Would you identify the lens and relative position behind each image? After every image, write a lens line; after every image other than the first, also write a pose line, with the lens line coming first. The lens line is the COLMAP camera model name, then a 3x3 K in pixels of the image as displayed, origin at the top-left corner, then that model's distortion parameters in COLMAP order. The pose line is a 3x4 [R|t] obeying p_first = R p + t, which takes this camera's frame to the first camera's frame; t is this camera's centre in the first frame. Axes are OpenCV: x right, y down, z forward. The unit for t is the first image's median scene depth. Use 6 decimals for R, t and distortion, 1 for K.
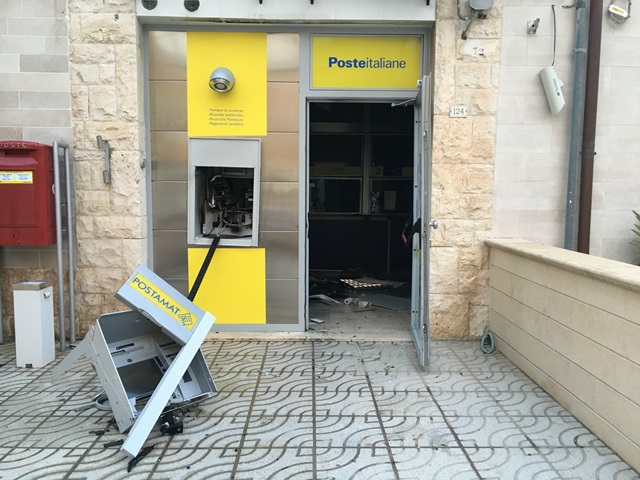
lens RADIAL K [[546.4, 0, 320.7], [0, 546.4, 242.2], [0, 0, 1]] dist [0.082019, -0.126324]
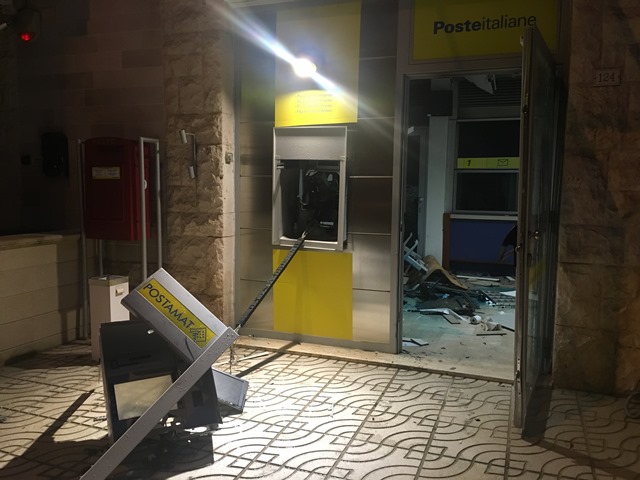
lens RADIAL K [[546.4, 0, 321.7], [0, 546.4, 242.0], [0, 0, 1]] dist [0.082019, -0.126324]
pose [[0.929153, 0.040872, -0.367428, 0.181473], [-0.037298, 0.999163, 0.016826, -0.020883], [0.367808, -0.001930, 0.929900, 0.190553]]
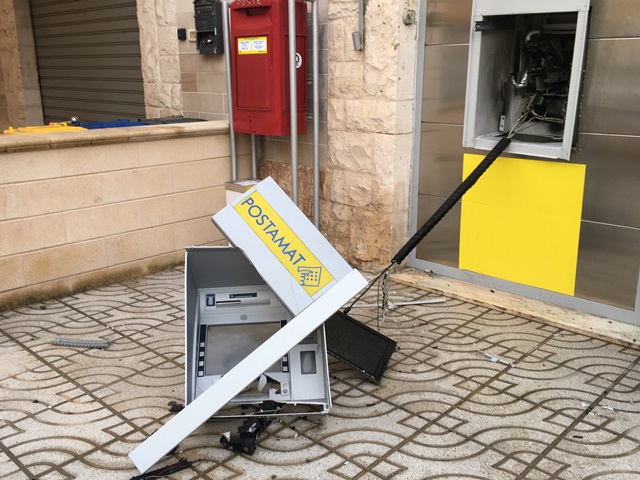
lens RADIAL K [[628.9, 0, 319.9], [0, 628.9, 241.5], [0, 0, 1]] dist [0.037625, 0.000000]
pose [[0.712273, 0.176558, -0.679334, 0.163925], [-0.057275, 0.979239, 0.194450, -0.023345], [0.699562, -0.099593, 0.707597, 0.380013]]
